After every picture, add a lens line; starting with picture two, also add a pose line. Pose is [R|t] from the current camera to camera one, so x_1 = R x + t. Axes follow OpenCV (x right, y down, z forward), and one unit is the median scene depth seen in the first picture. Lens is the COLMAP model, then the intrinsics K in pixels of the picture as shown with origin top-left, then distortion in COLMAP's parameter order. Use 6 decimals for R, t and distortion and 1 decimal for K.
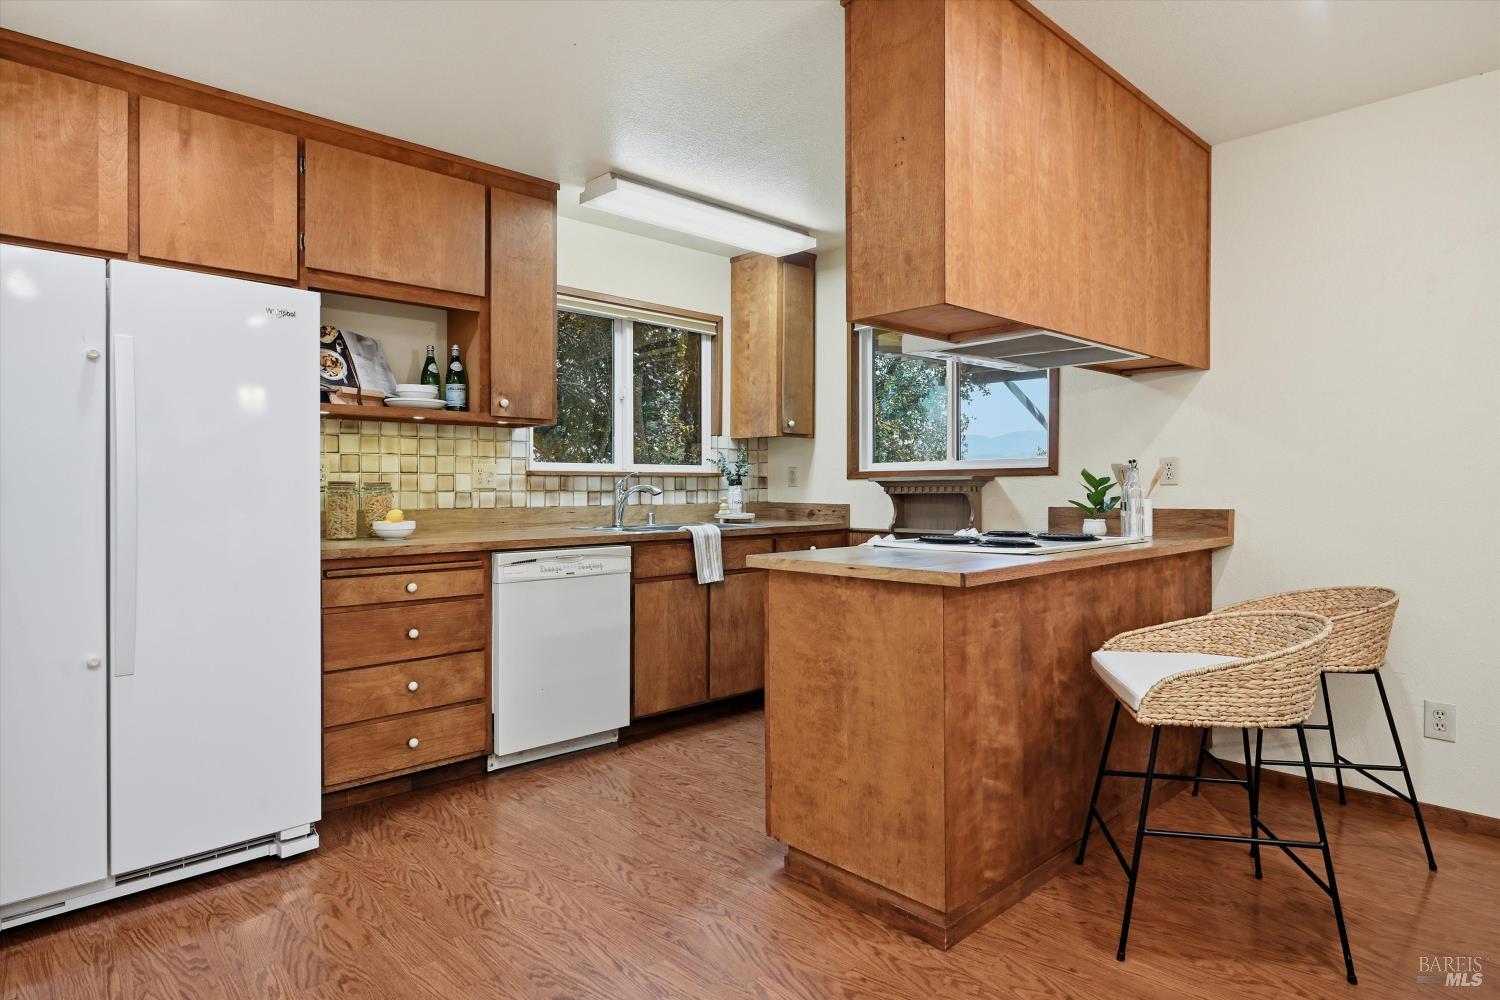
lens RADIAL K [[756.6, 0, 750.0], [0, 756.6, 500.0], [0, 0, 1]] dist [0.001797, 0.000218]
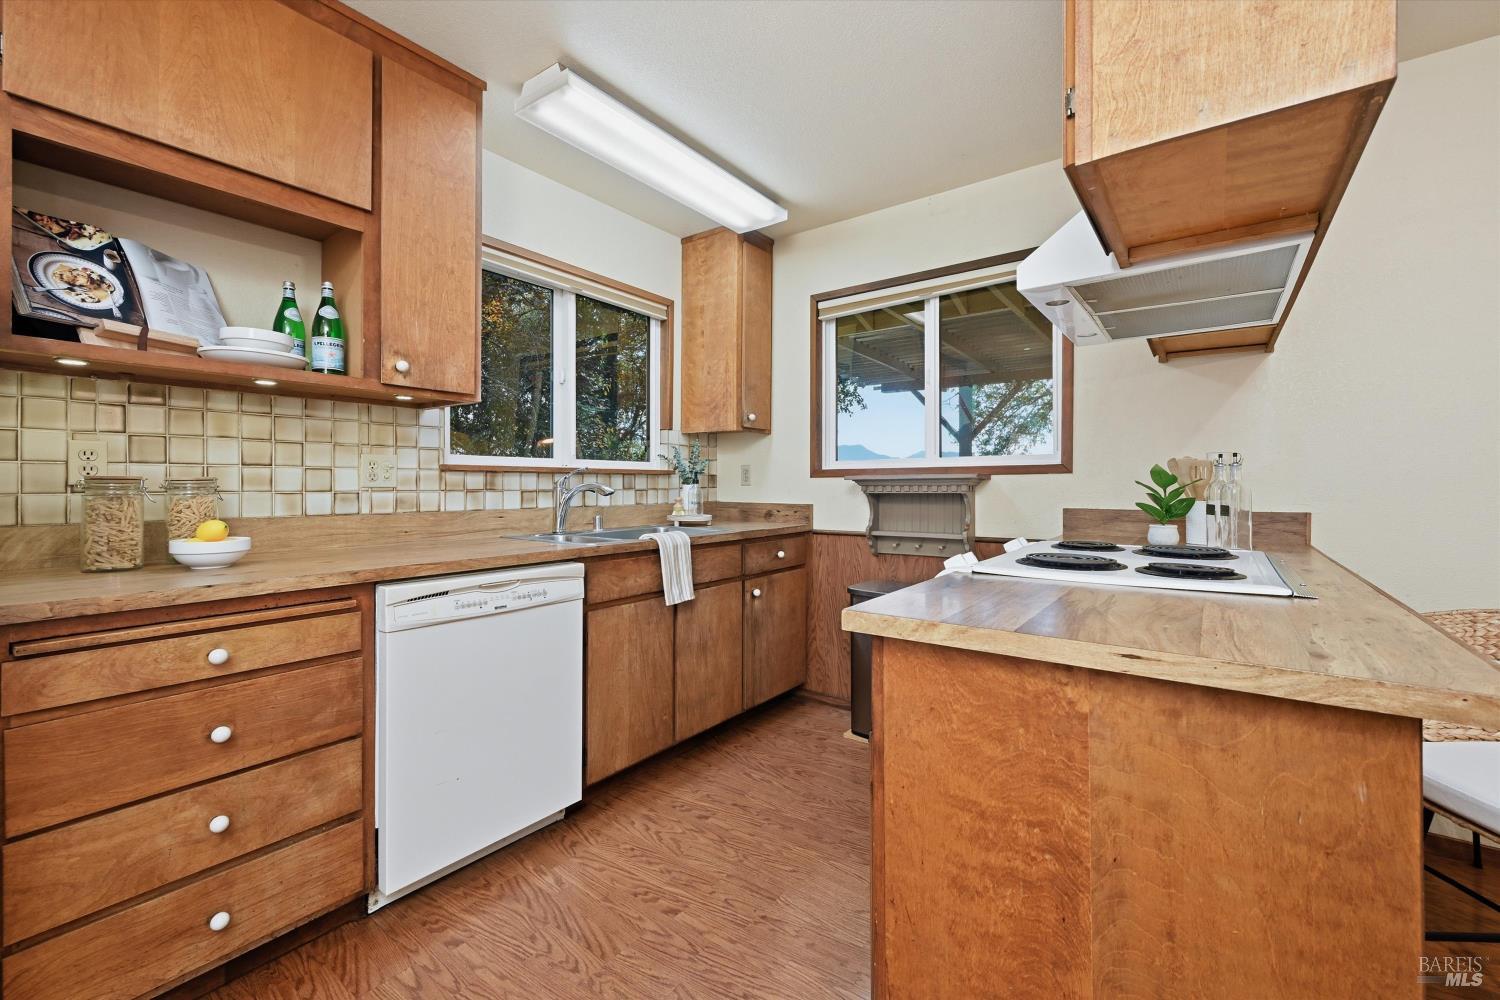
lens RADIAL K [[590.0, 0, 743.9], [0, 590.0, 490.5], [0, 0, 1]] dist [0.001232, 0.000196]
pose [[0.986144, 0.000098, 0.165893, -0.094179], [0.001422, 0.999958, -0.009045, -0.006481], [-0.165887, 0.009156, 0.986102, 0.375042]]
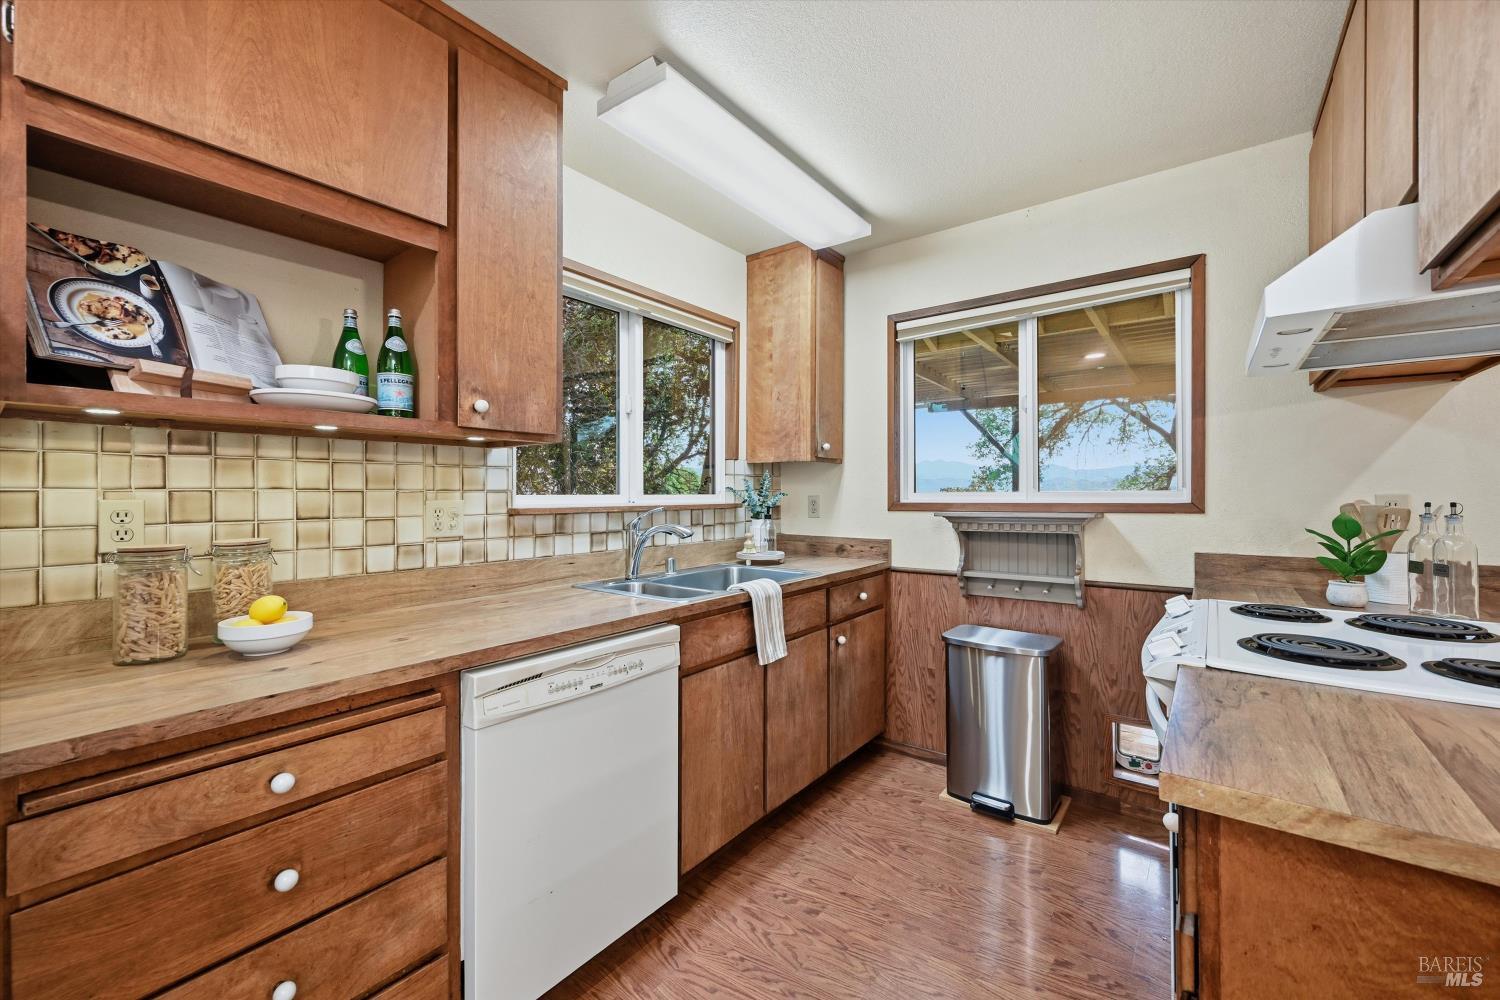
lens RADIAL K [[575.3, 0, 750.0], [0, 575.3, 500.0], [0, 0, 1]] dist [0.001477, 0.000155]
pose [[0.987782, -0.002687, 0.155821, -0.169038], [0.004427, 0.999932, -0.010822, -0.042939], [-0.155782, 0.011379, 0.987726, 0.470137]]
